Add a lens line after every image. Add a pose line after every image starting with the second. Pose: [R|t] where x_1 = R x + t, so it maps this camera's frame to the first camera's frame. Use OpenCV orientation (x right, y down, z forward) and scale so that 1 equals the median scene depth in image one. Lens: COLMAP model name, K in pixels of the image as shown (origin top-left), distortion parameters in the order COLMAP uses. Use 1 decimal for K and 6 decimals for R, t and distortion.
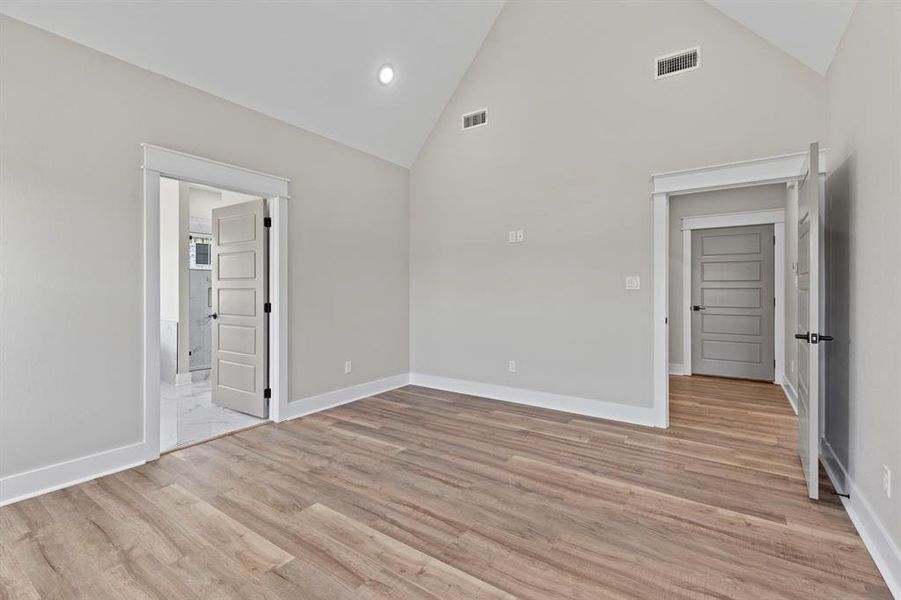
lens RADIAL K [[402.8, 0, 451.4], [0, 402.8, 294.1], [0, 0, 1]] dist [0.002864, -0.000425]
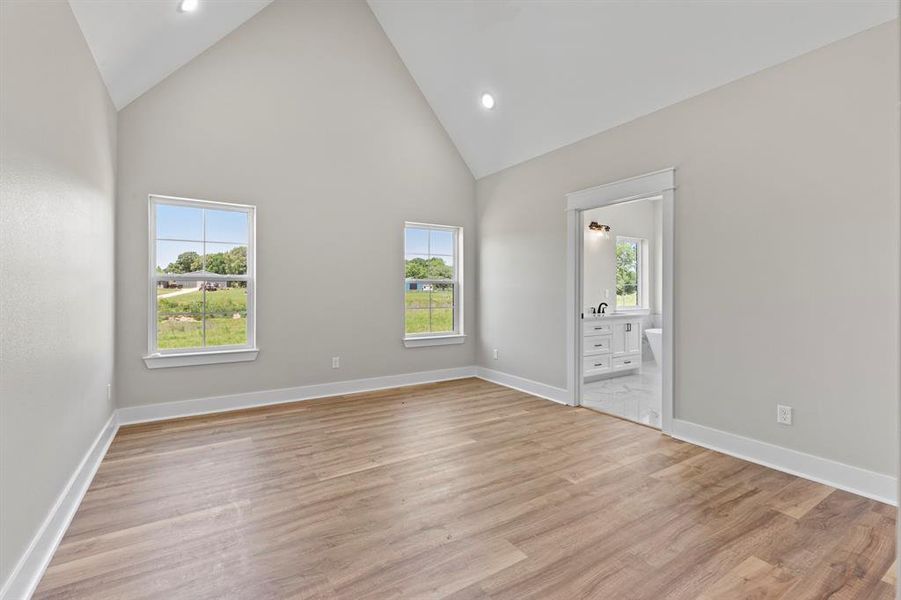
lens RADIAL K [[402.8, 0, 453.7], [0, 402.8, 299.4], [0, 0, 1]] dist [0.002864, -0.000425]
pose [[-0.379038, 0.020118, -0.925162, 0.793470], [-0.013413, 0.999539, 0.027231, -0.016819], [0.925284, 0.022731, -0.378594, 1.148791]]
